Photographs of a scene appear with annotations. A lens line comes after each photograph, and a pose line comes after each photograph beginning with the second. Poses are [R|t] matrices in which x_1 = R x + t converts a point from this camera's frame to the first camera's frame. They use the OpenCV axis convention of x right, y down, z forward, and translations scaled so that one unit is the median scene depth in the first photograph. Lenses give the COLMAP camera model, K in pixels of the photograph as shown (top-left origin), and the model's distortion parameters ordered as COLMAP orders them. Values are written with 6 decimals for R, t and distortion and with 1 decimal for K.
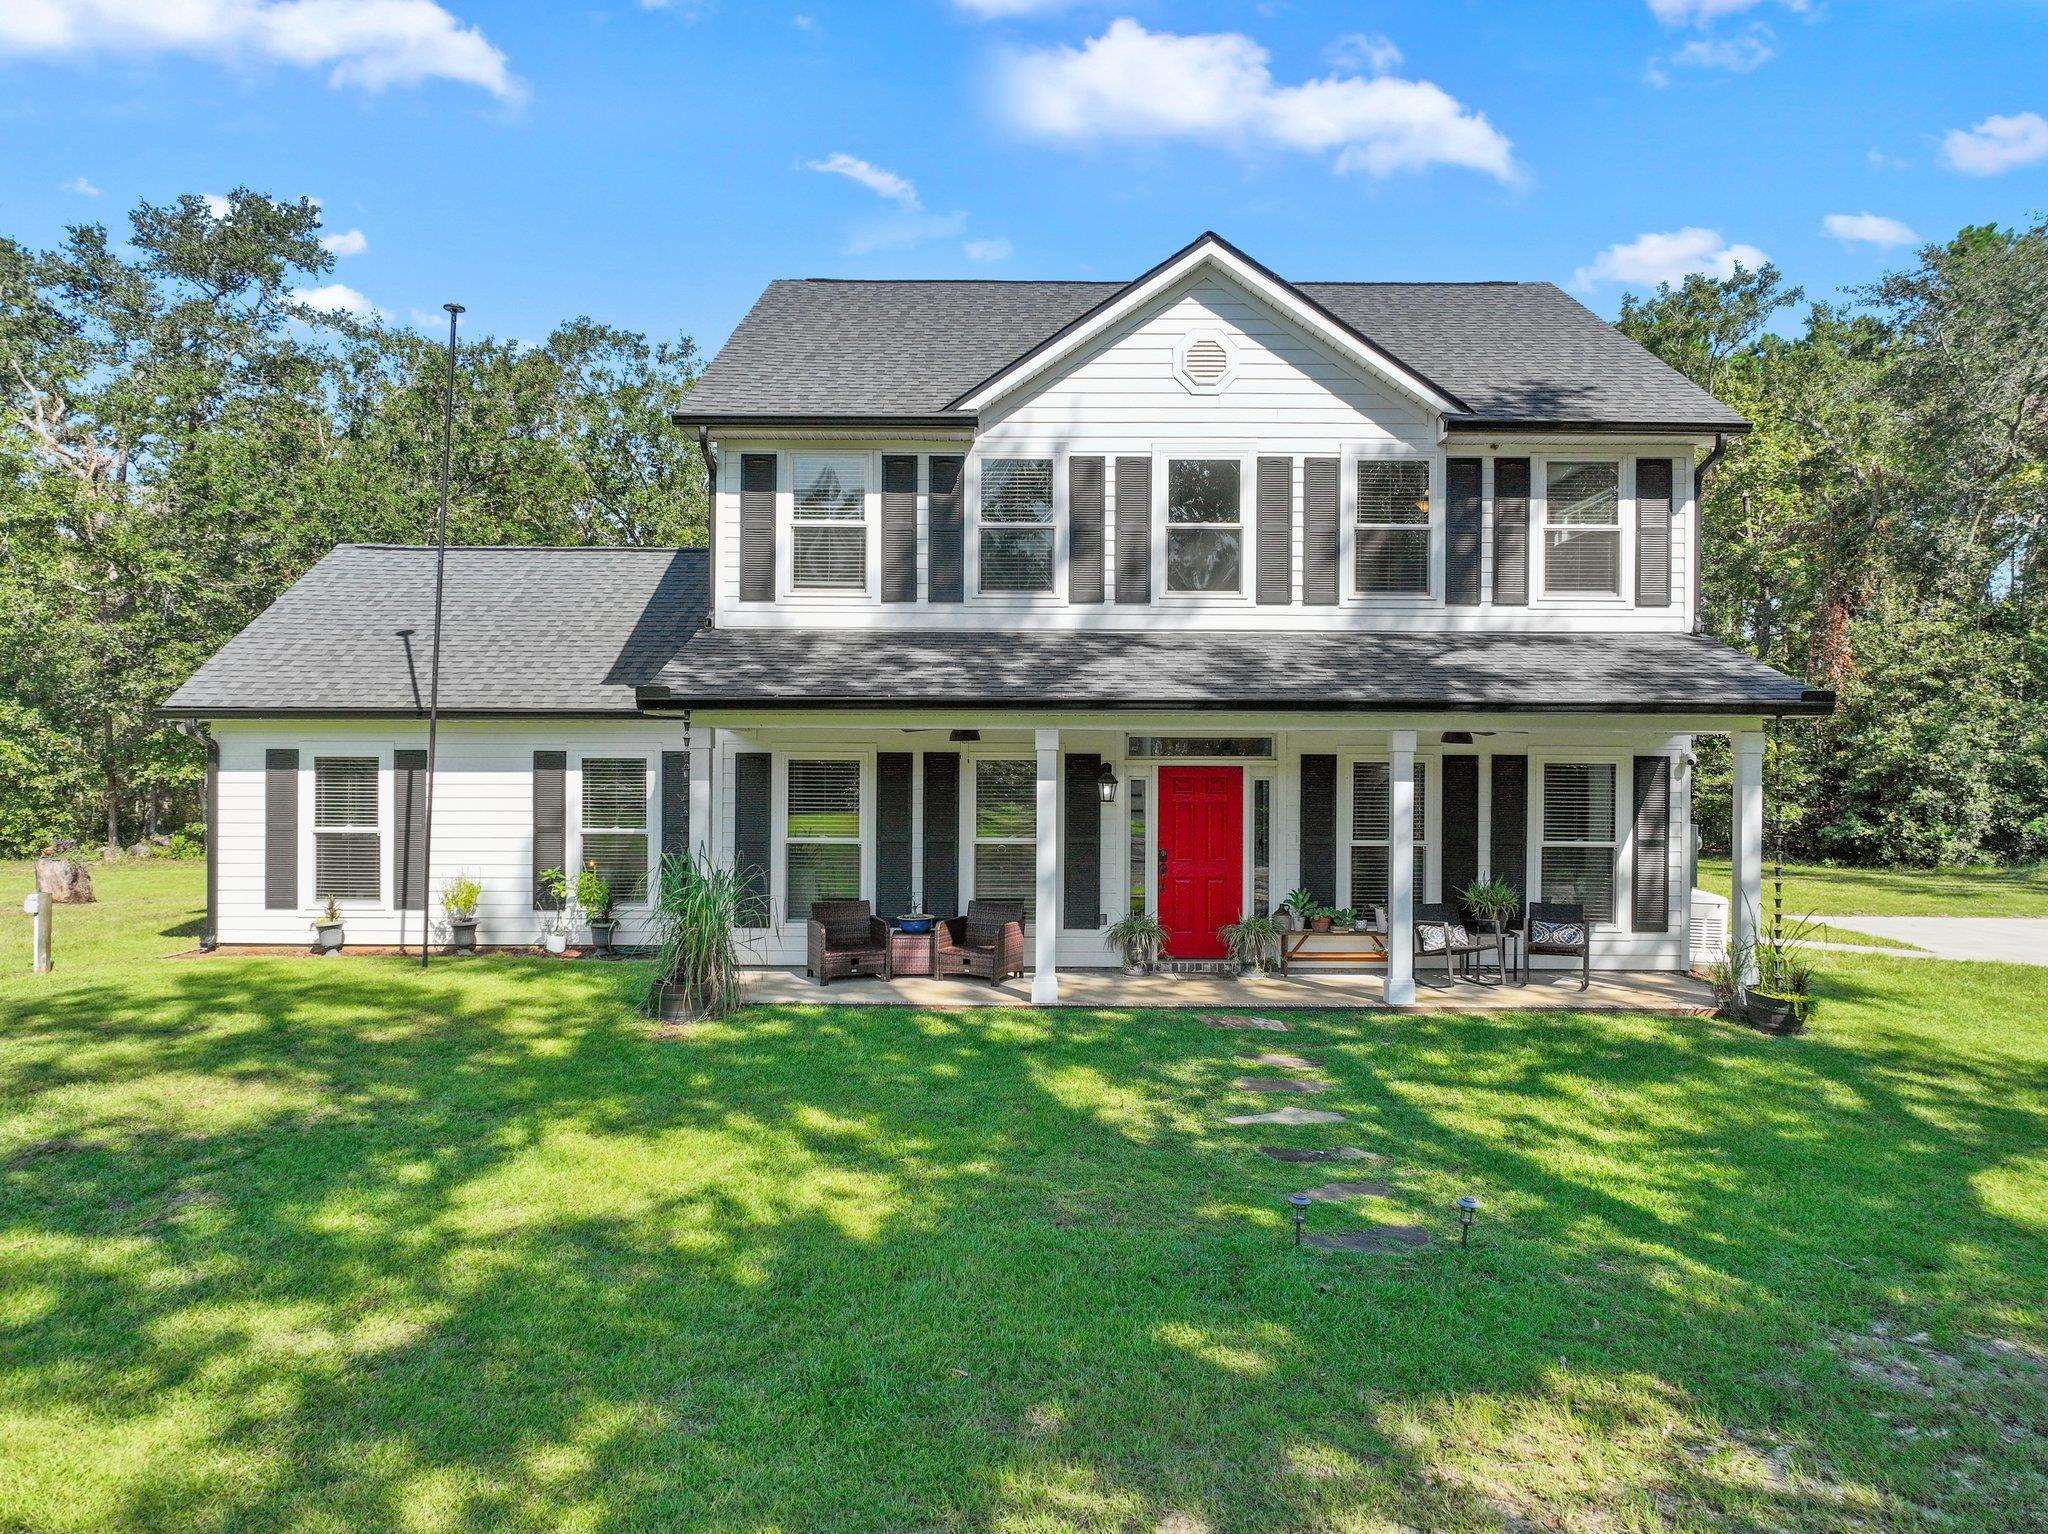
lens RADIAL K [[1429.8, 0, 1019.1], [0, 1429.8, 757.9], [0, 0, 1]] dist [0.000120, -0.004810]
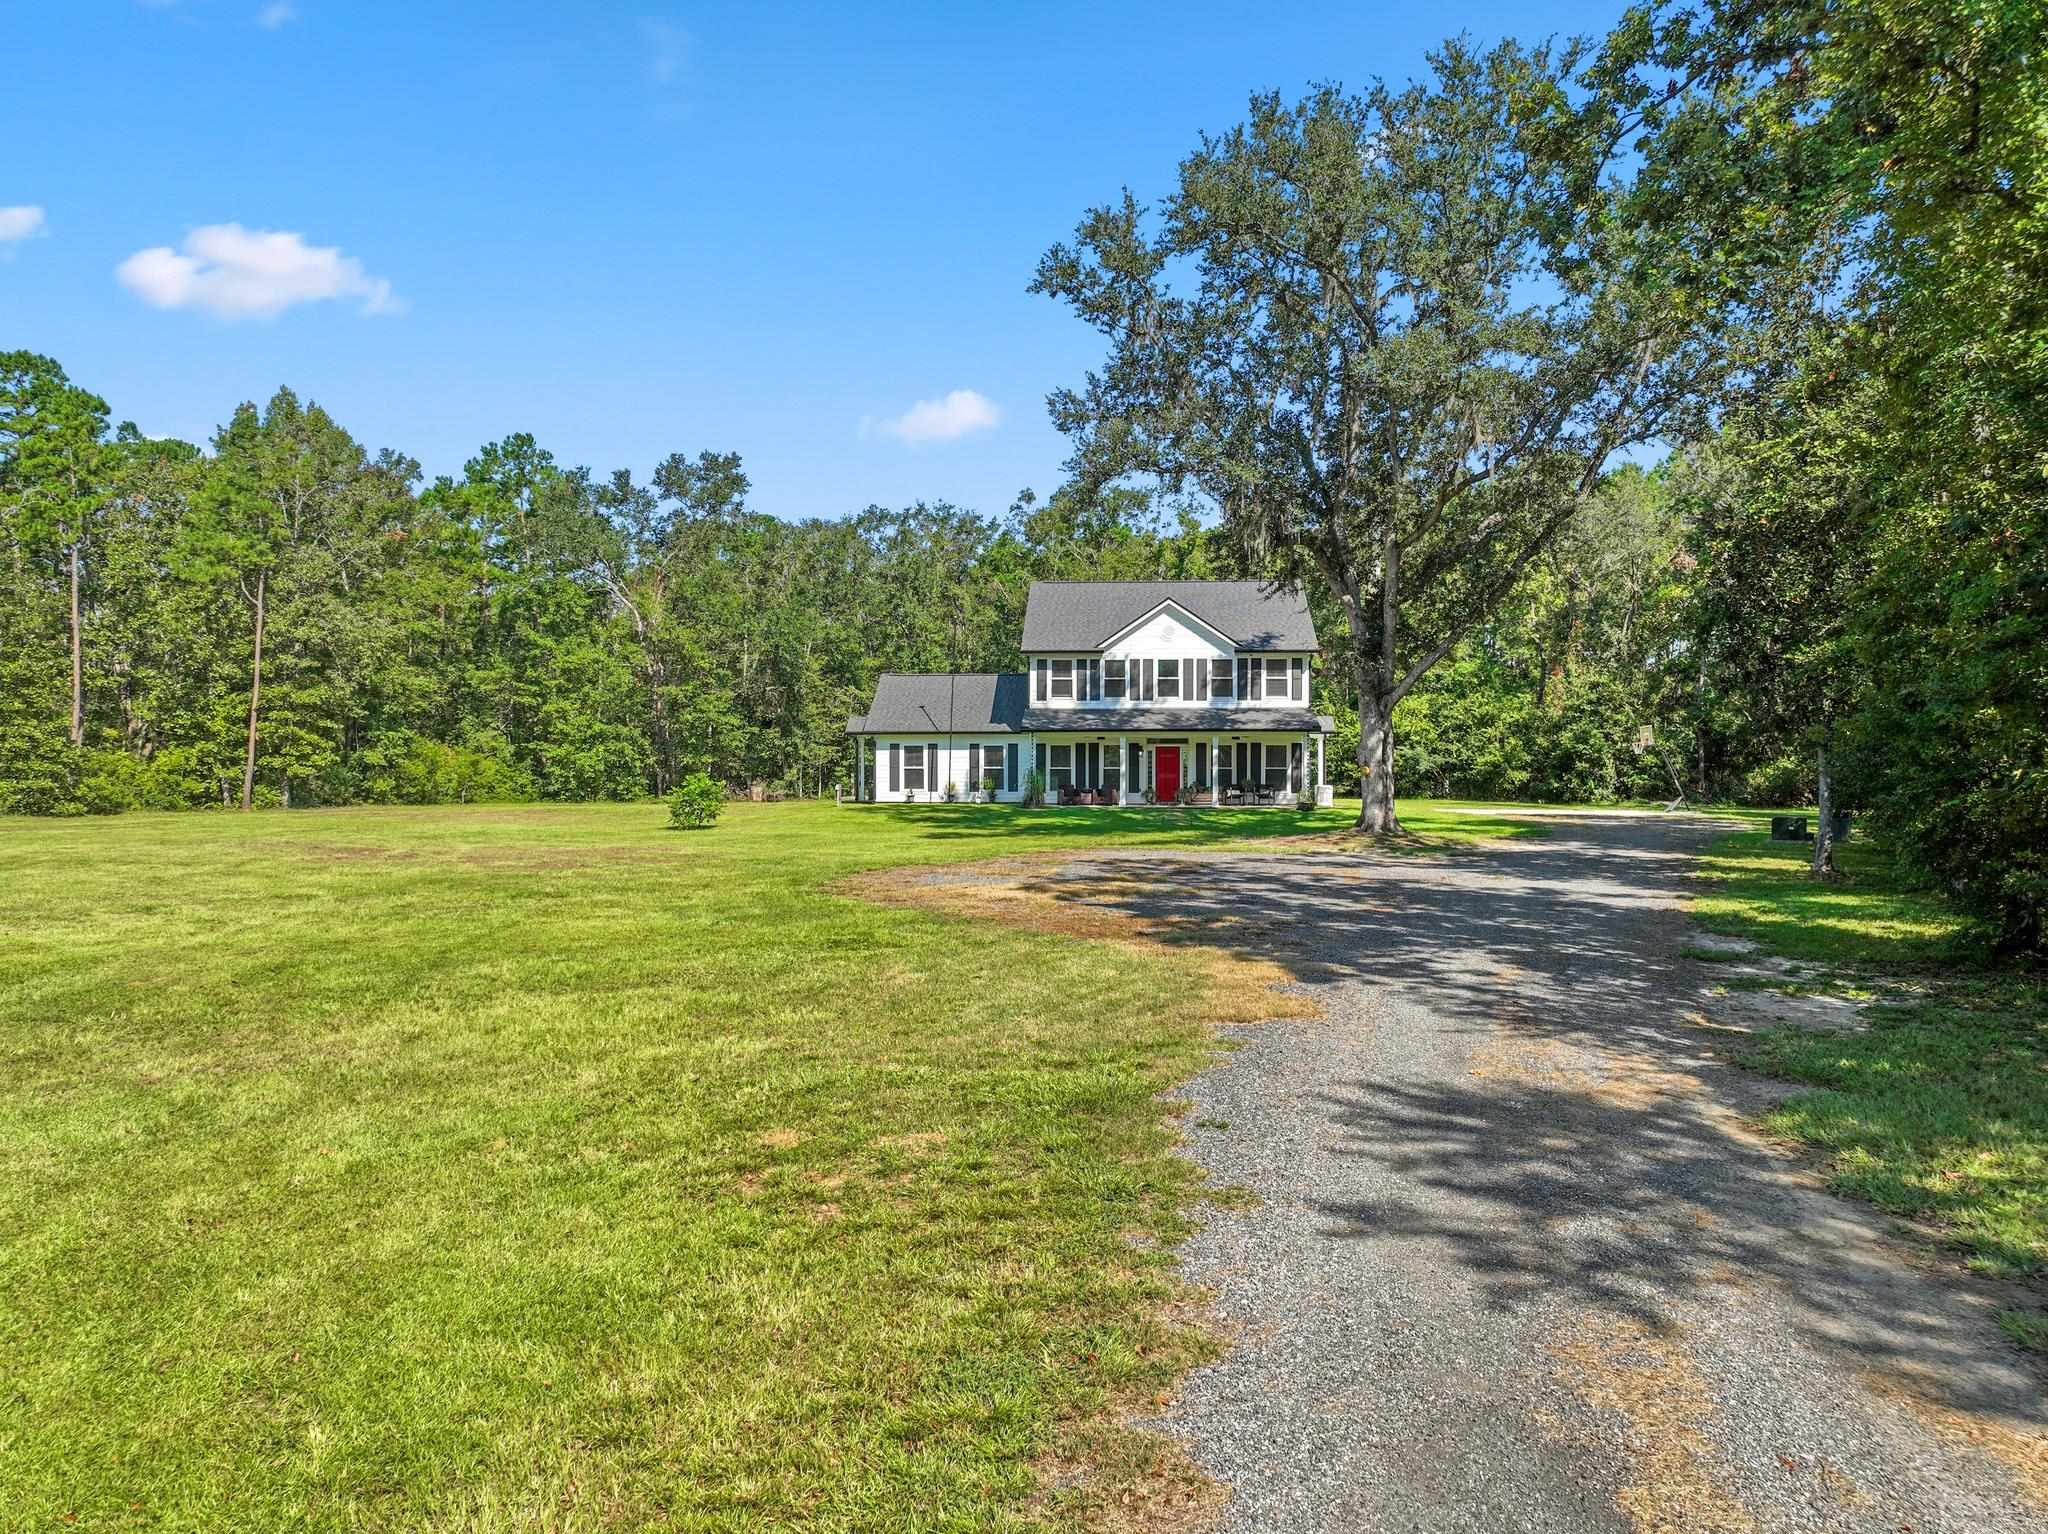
lens RADIAL K [[1429.8, 0, 1016.1], [0, 1429.8, 768.6], [0, 0, 1]] dist [0.000120, -0.004810]
pose [[0.996869, -0.004413, -0.078954, 0.033039], [0.004784, 0.999978, 0.004512, 0.042748], [0.078932, -0.004876, 0.996868, -2.541068]]
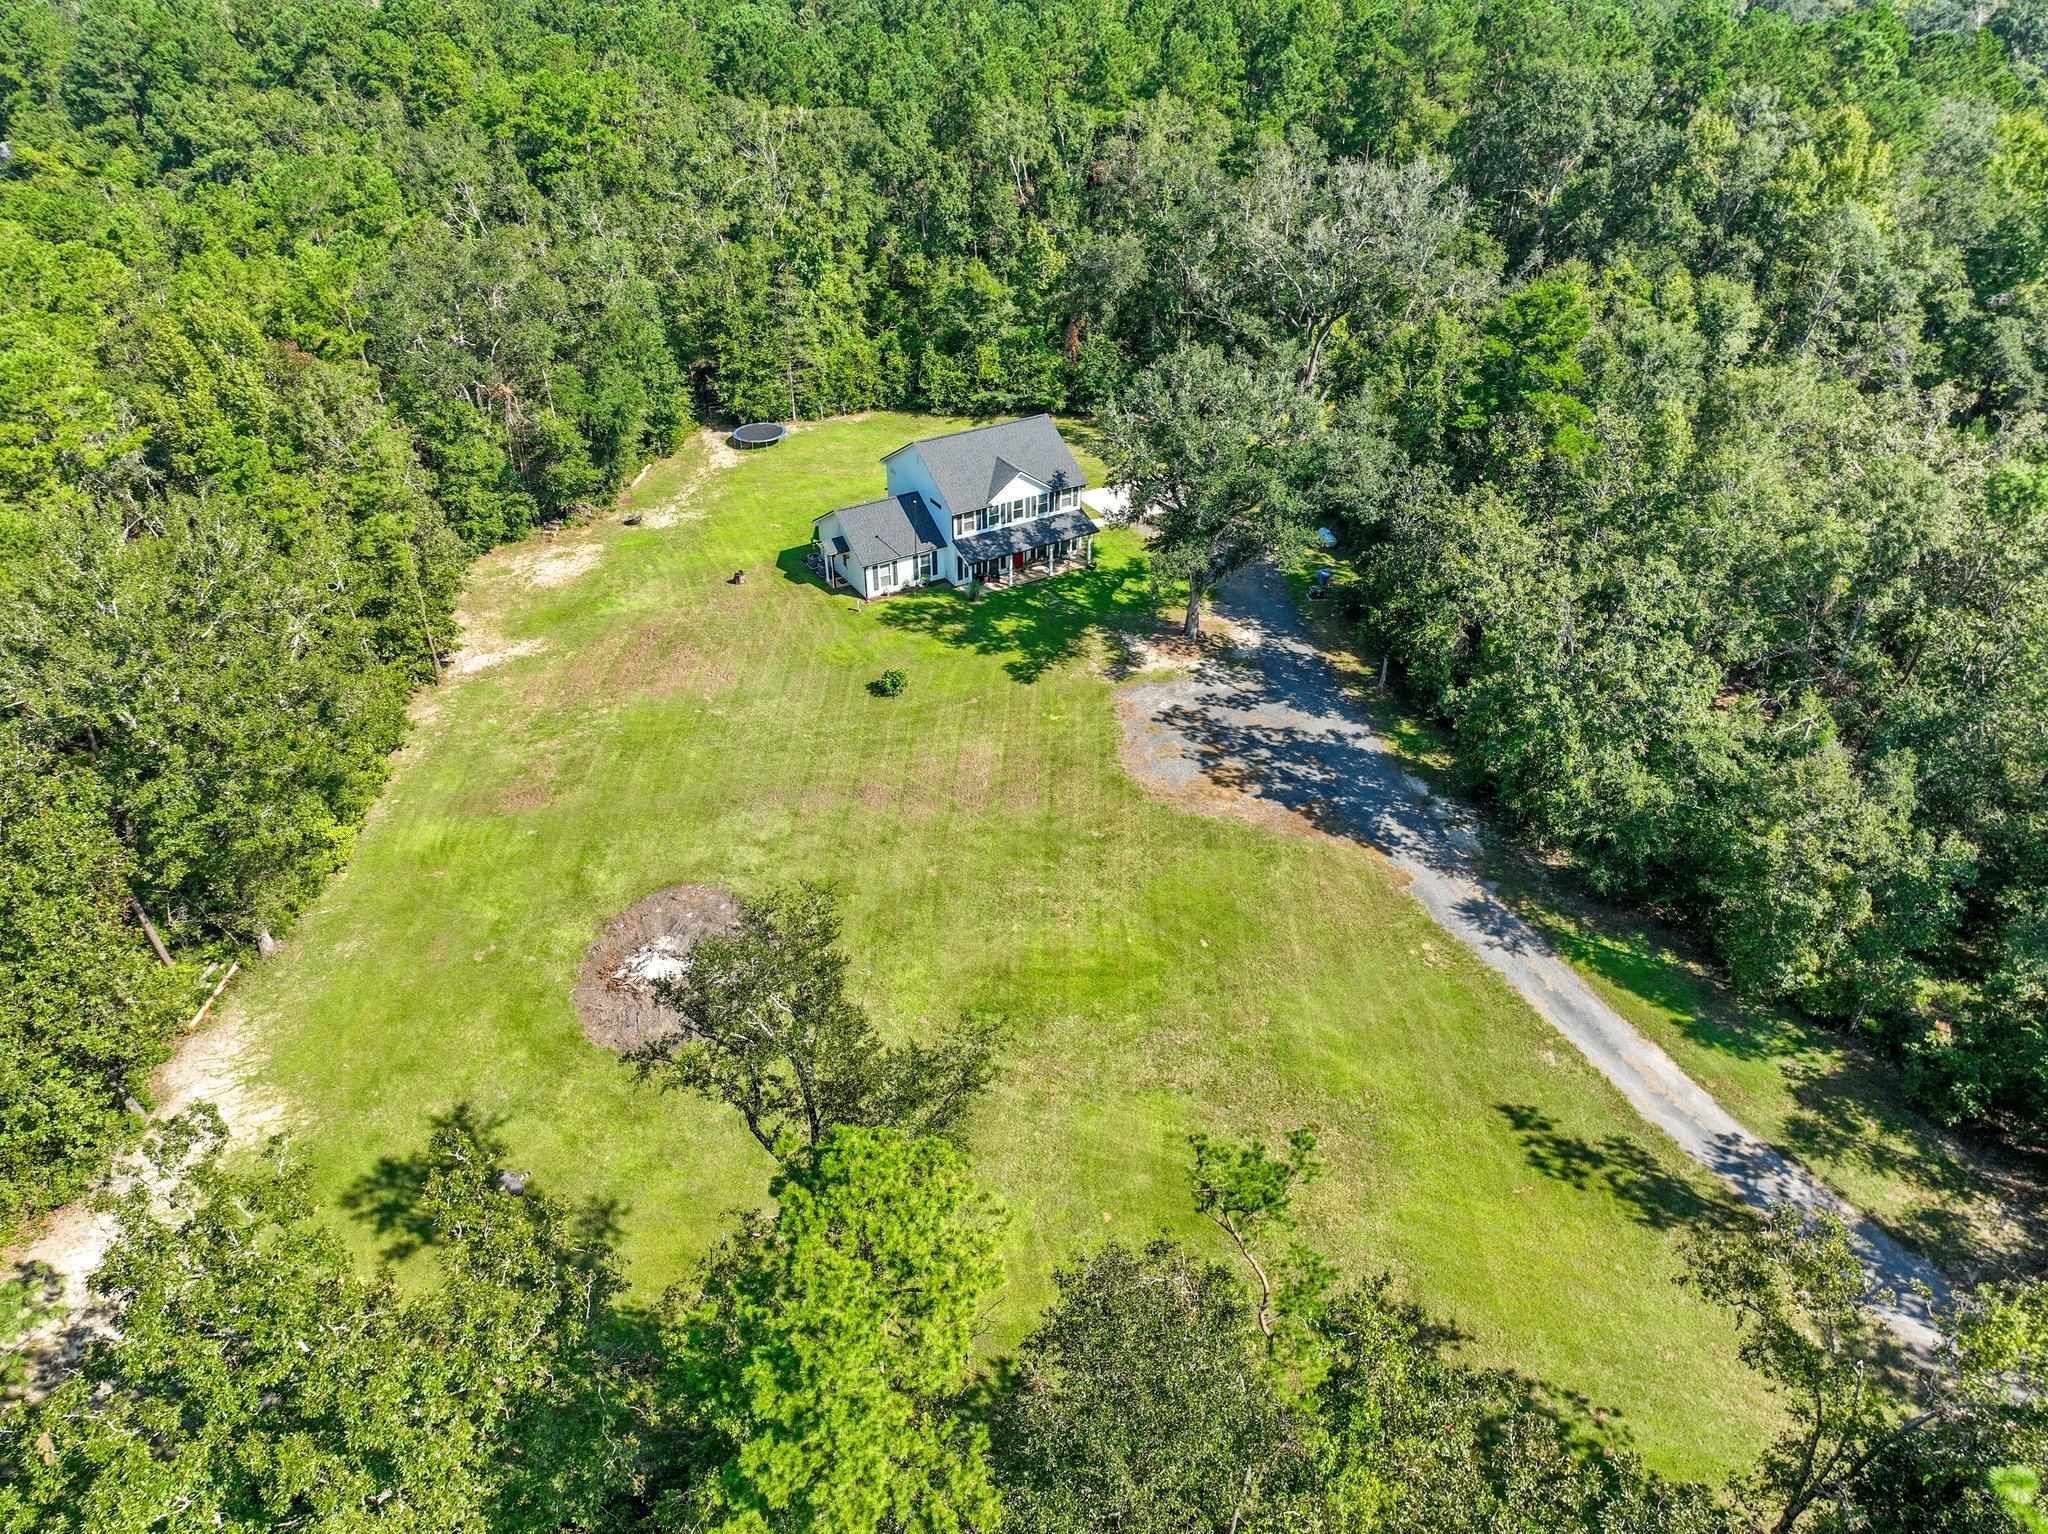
lens RADIAL K [[1429.8, 0, 1031.3], [0, 1429.8, 759.1], [0, 0, 1]] dist [0.000120, -0.004810]
pose [[0.856829, -0.287632, 0.427916, -2.996816], [-0.001370, 0.828664, 0.559744, -2.920510], [-0.515599, -0.480191, 0.709630, -4.304818]]
